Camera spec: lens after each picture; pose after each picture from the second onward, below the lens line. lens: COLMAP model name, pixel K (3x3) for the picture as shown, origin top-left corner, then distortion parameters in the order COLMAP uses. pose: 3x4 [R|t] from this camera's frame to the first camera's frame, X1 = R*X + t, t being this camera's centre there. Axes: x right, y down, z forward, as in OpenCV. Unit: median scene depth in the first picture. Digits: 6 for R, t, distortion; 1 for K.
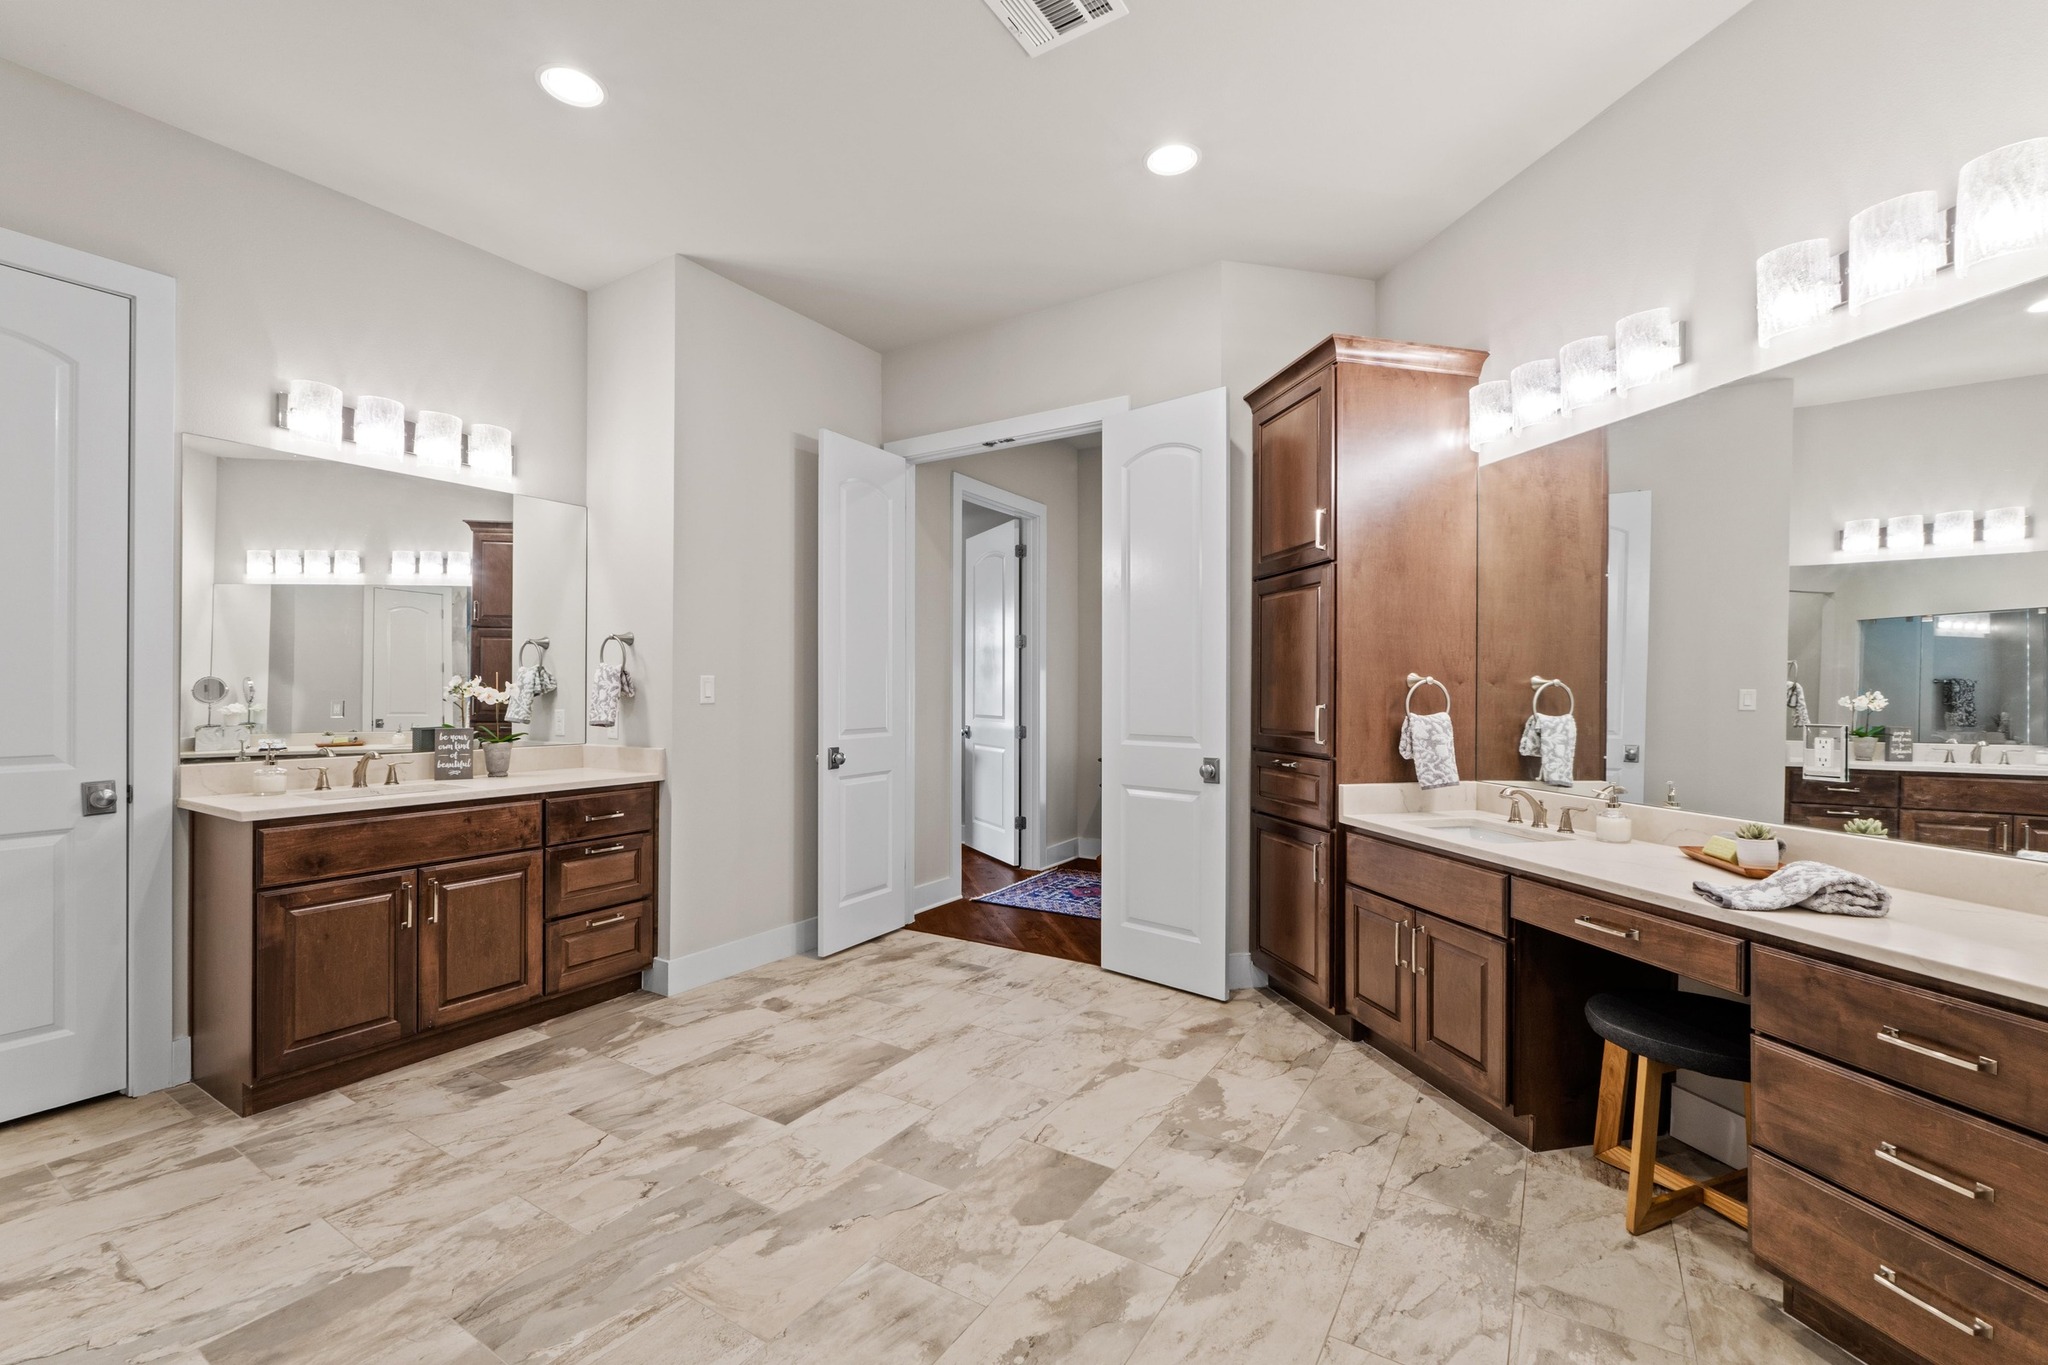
lens RADIAL K [[880.4, 0, 1027.9], [0, 880.4, 685.4], [0, 0, 1]] dist [-0.001182, -0.000360]
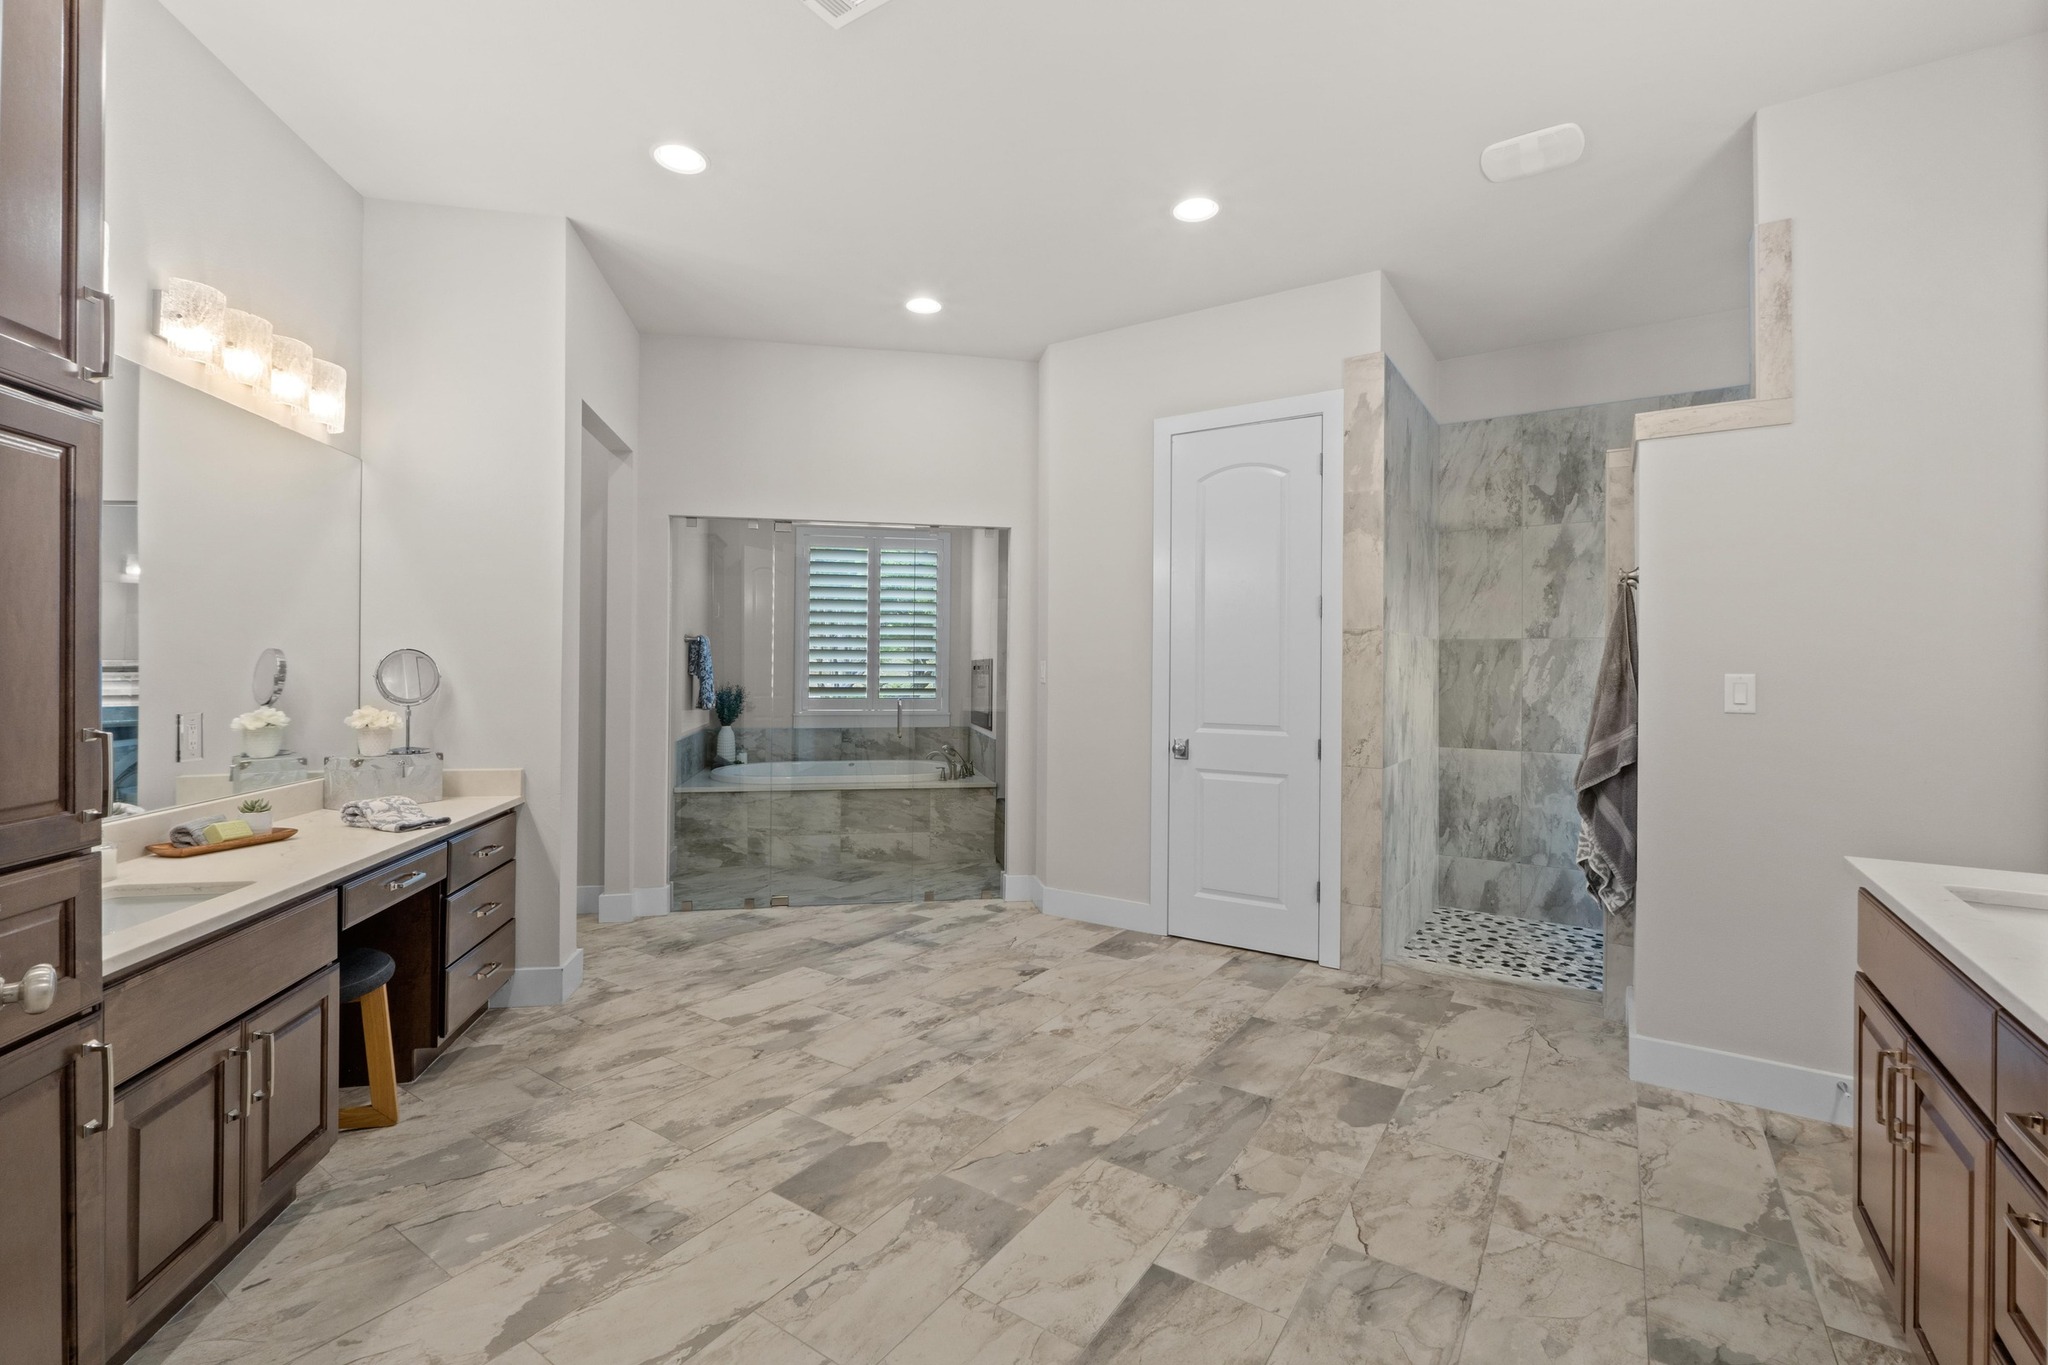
lens RADIAL K [[880.4, 0, 1026.8], [0, 880.4, 672.0], [0, 0, 1]] dist [-0.001182, -0.000360]
pose [[-0.999528, -0.009478, 0.029221, -0.205912], [-0.009533, 0.999953, -0.001727, -0.015114], [-0.029203, -0.002004, -0.999571, 1.992958]]
